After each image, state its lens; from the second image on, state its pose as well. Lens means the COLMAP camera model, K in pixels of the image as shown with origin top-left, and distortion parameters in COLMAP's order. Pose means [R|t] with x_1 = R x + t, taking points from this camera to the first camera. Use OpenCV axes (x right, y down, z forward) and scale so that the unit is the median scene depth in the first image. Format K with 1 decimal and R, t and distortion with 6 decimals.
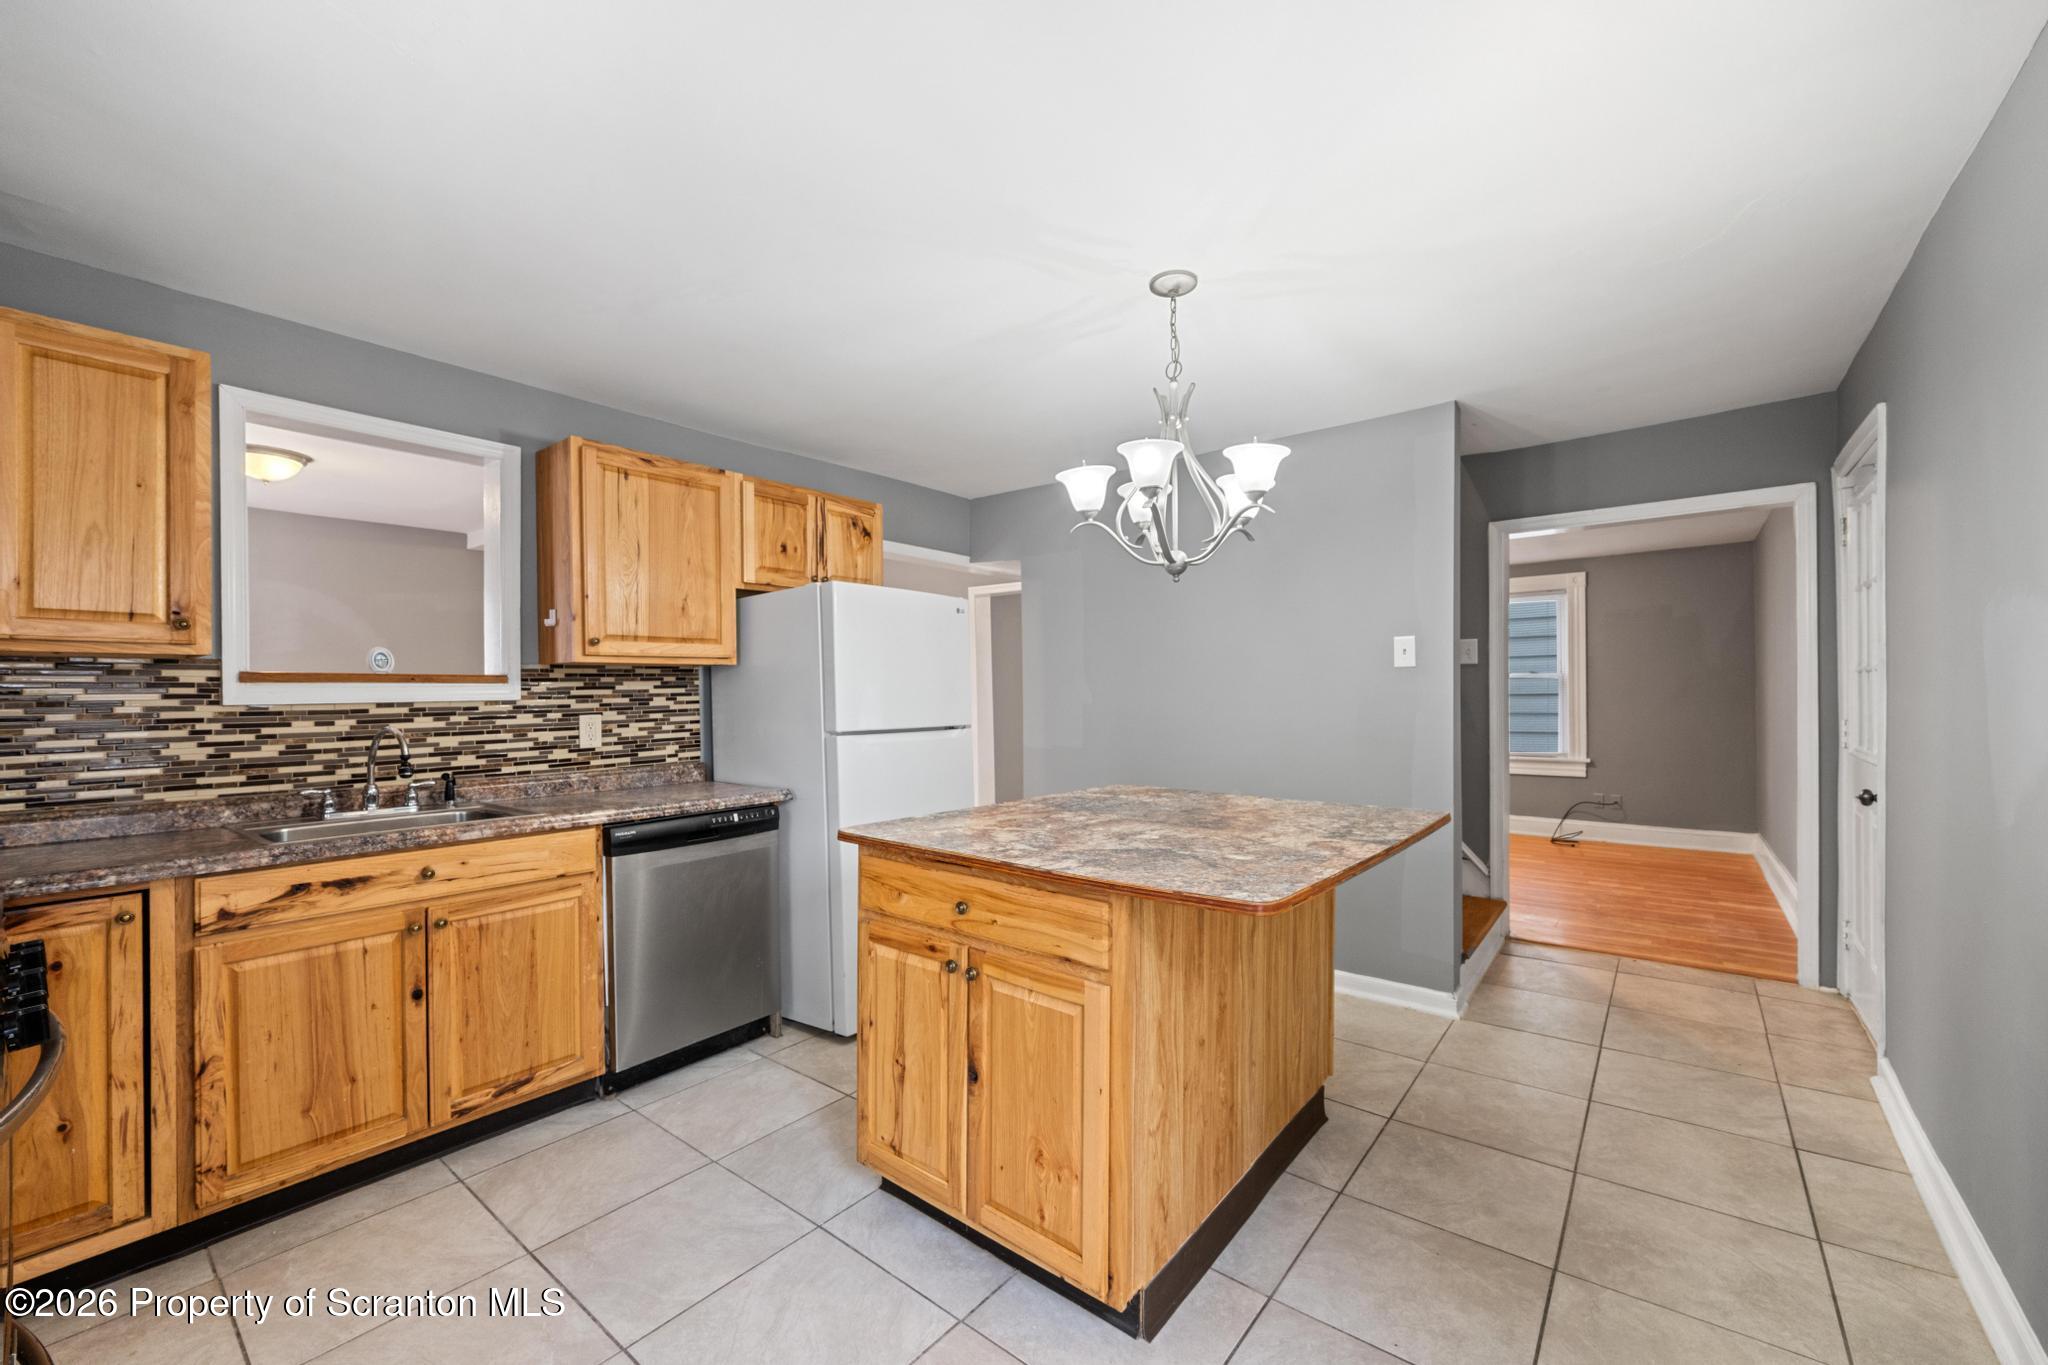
lens RADIAL K [[801.9, 0, 1029.2], [0, 801.9, 700.6], [0, 0, 1]] dist [-0.000615, -0.000385]
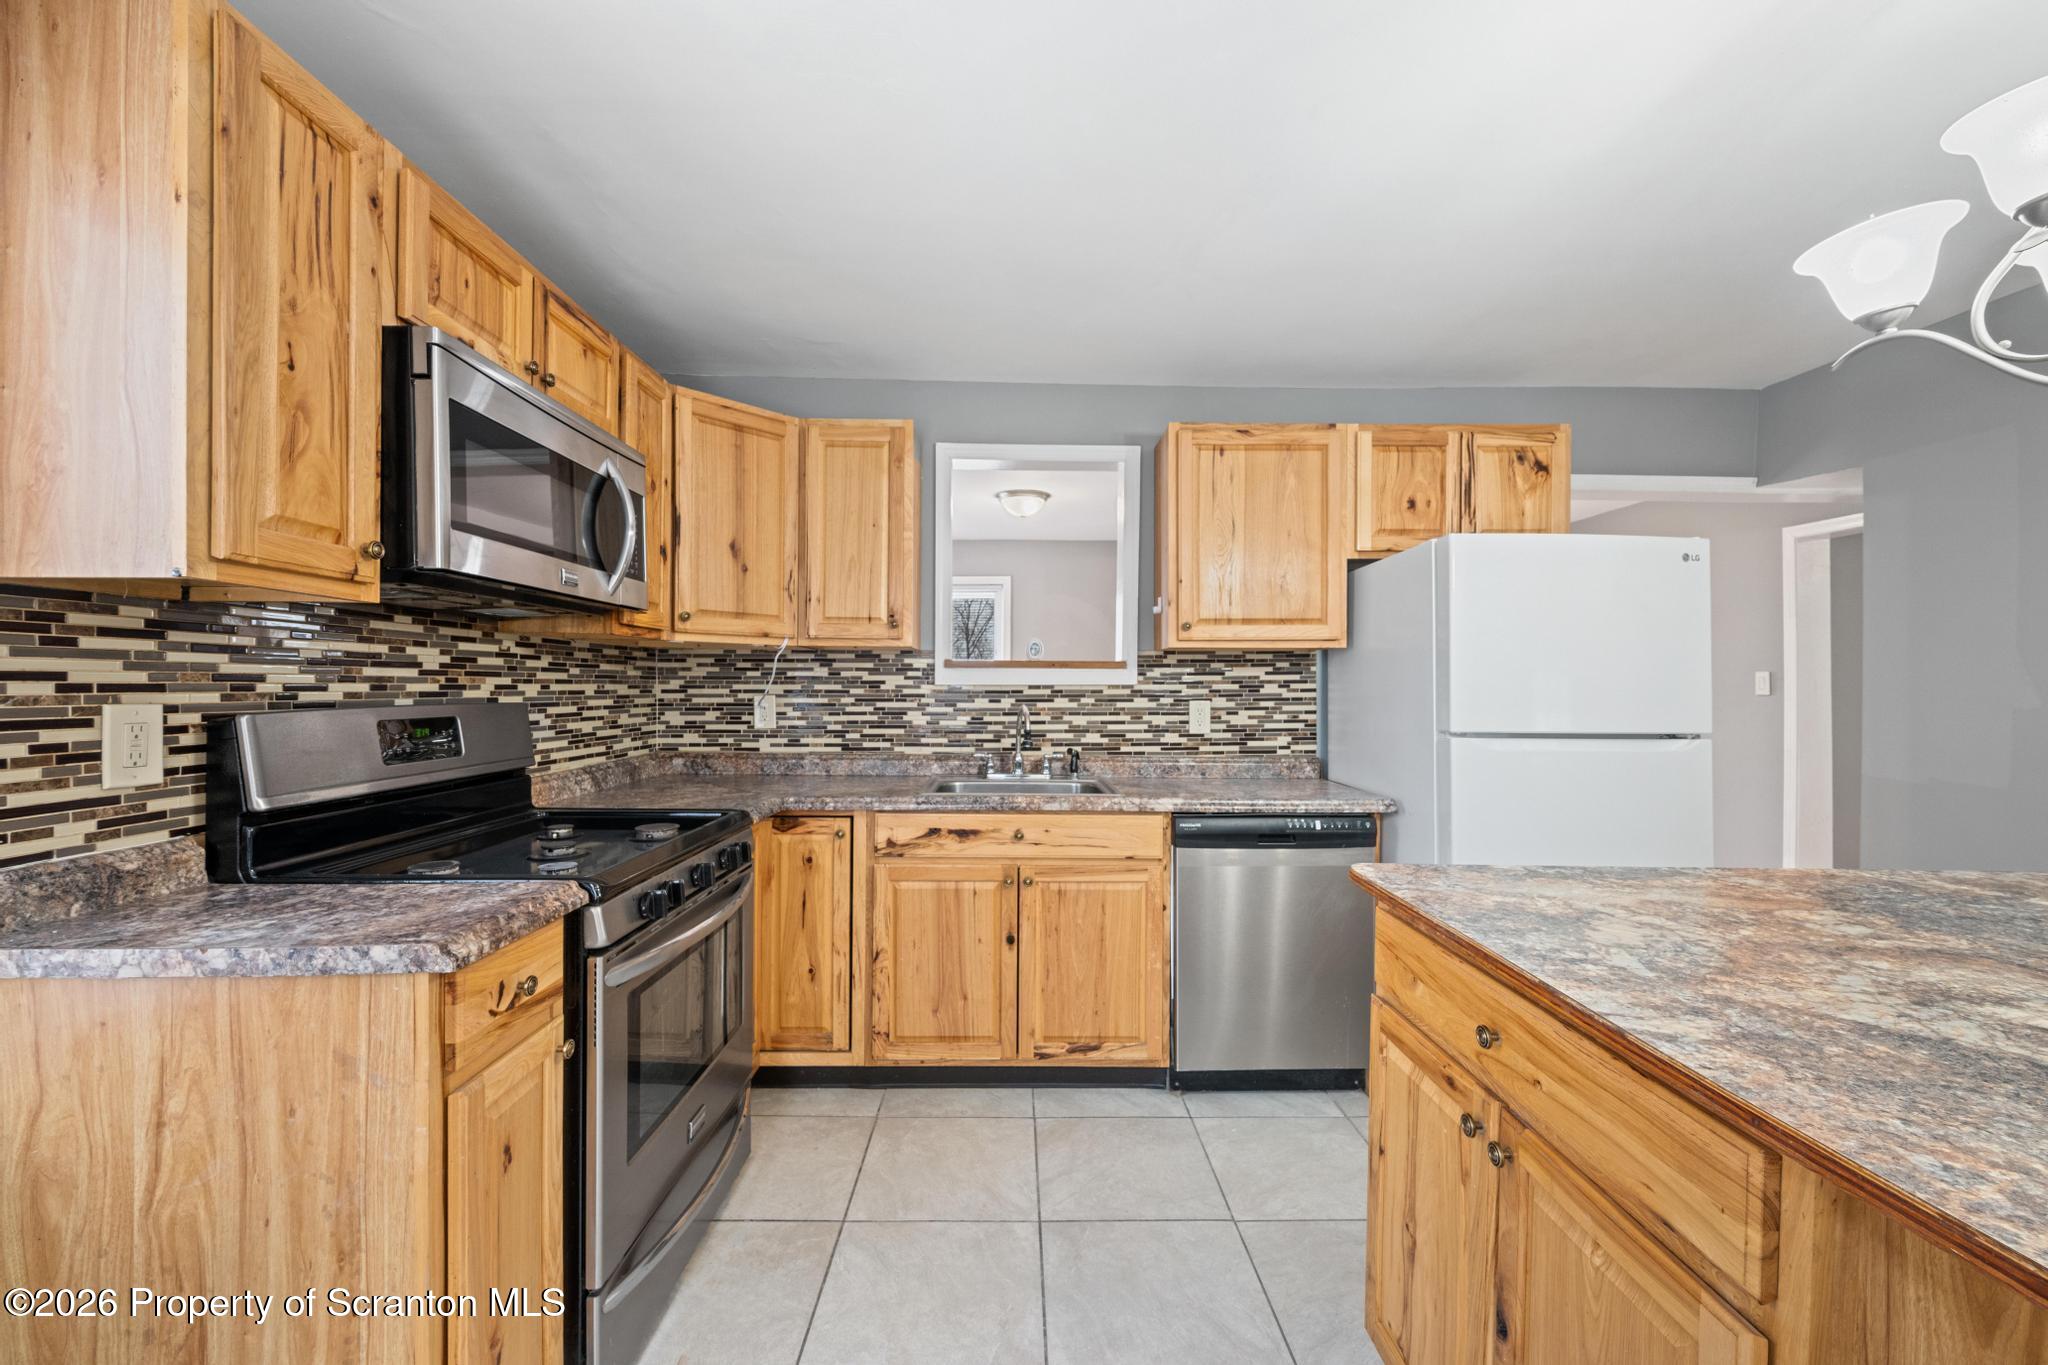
lens RADIAL K [[801.9, 0, 1027.8], [0, 801.9, 692.8], [0, 0, 1]] dist [-0.000615, -0.000385]
pose [[0.635204, 0.020992, -0.772059, 0.117768], [-0.019868, 0.999744, 0.010836, 0.001605], [0.772089, 0.008456, 0.635458, 0.268407]]
